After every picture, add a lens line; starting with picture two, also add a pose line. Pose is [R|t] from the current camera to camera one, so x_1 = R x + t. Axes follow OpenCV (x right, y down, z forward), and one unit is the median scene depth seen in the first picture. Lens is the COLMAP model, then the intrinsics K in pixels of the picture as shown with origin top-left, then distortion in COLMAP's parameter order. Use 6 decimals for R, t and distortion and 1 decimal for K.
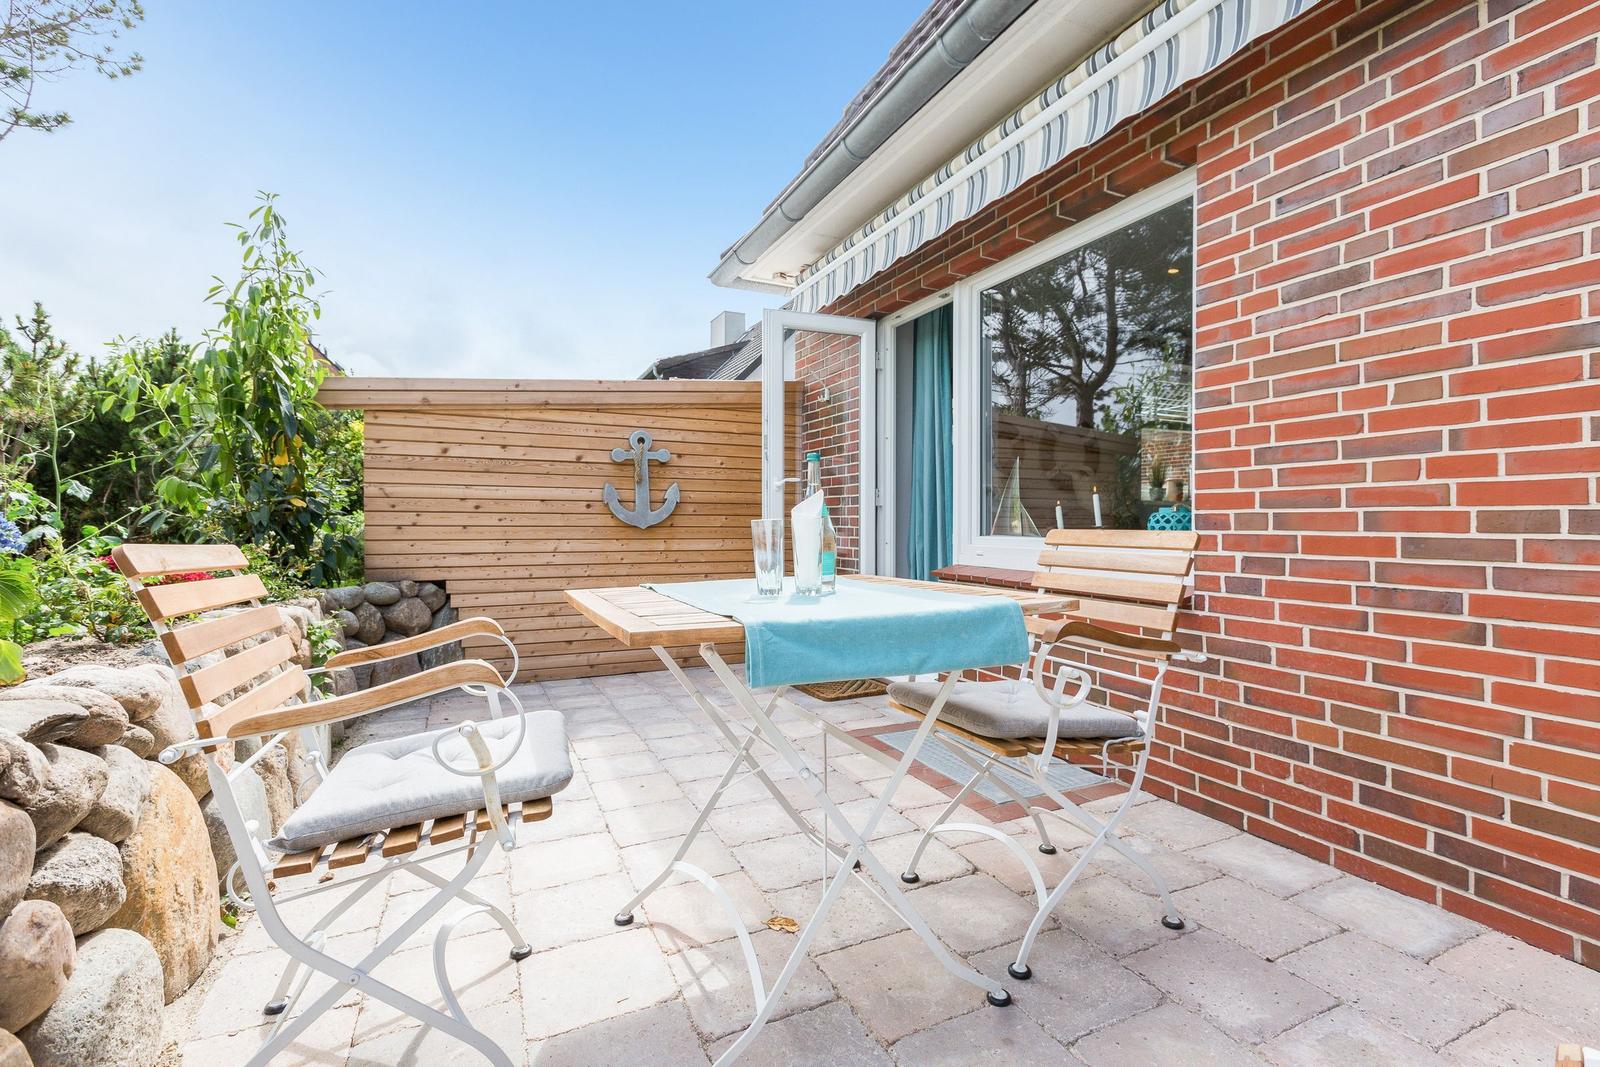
lens RADIAL K [[691.6, 0, 795.9], [0, 691.6, 530.0], [0, 0, 1]] dist [0.001291, -0.000397]
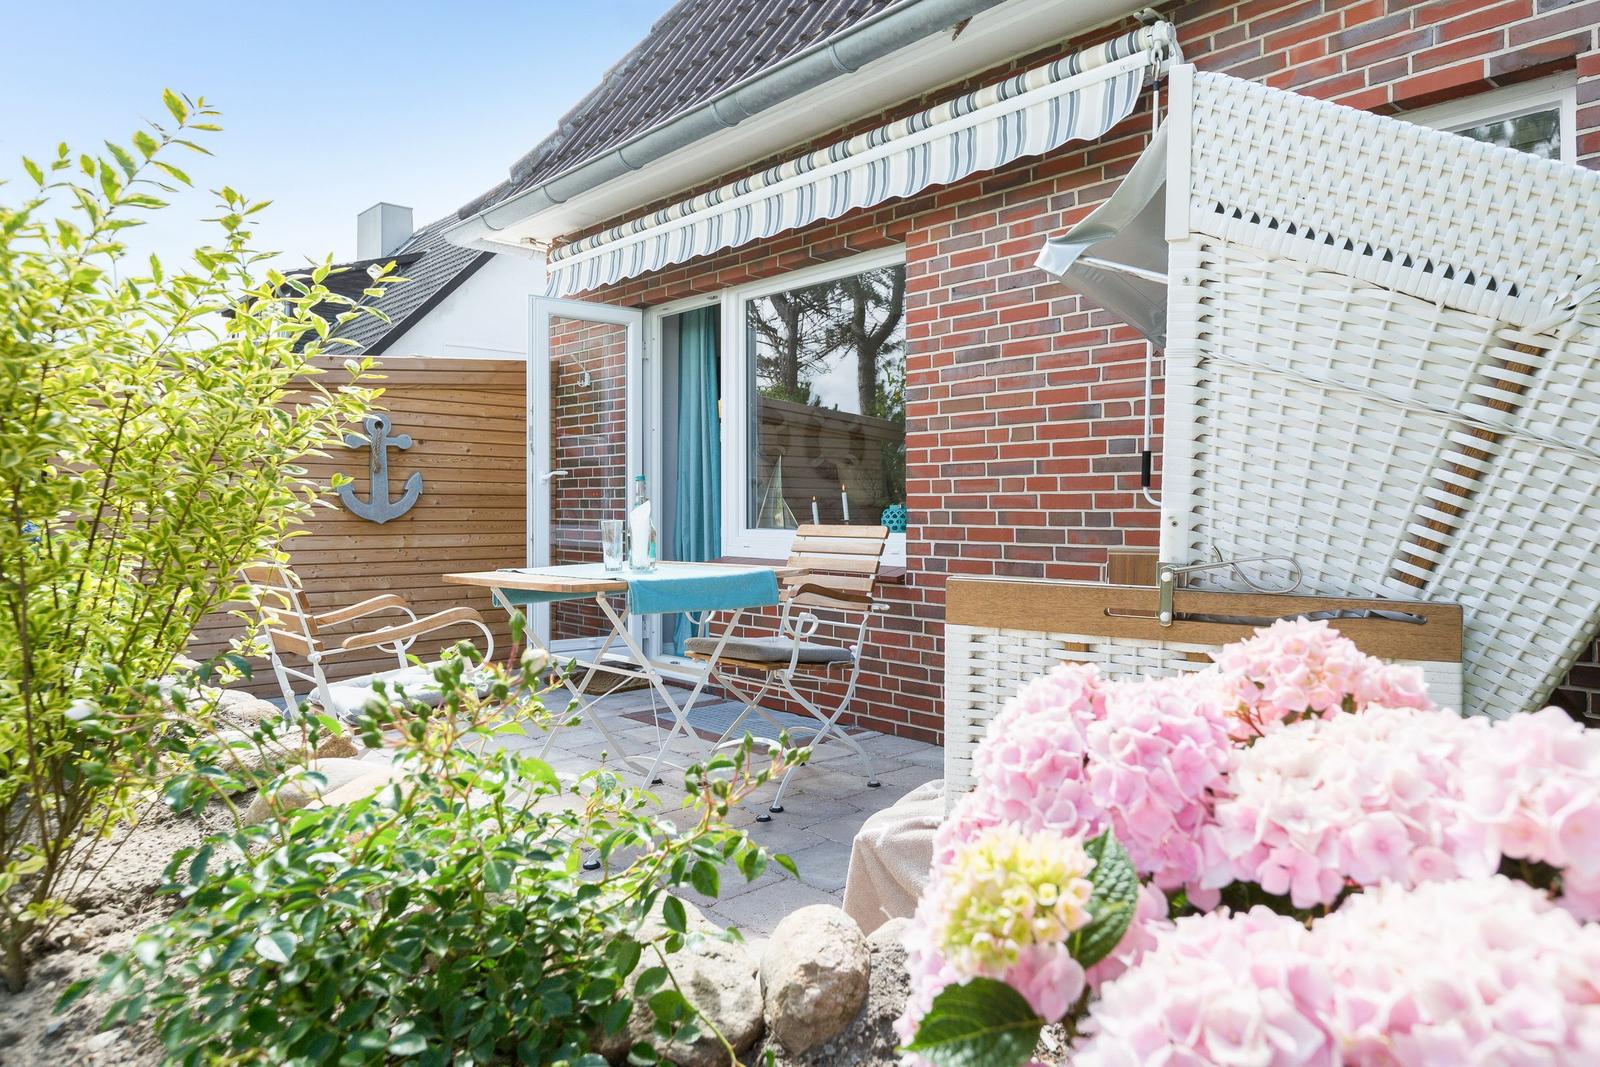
lens RADIAL K [[953.5, 0, 802.3], [0, 953.5, 525.2], [0, 0, 1]] dist [-0.021284, 0.033960]
pose [[0.947825, -0.006415, 0.318727, -0.129404], [0.004507, 0.999967, 0.006723, -0.007386], [-0.318760, -0.004936, 0.947823, -0.450003]]
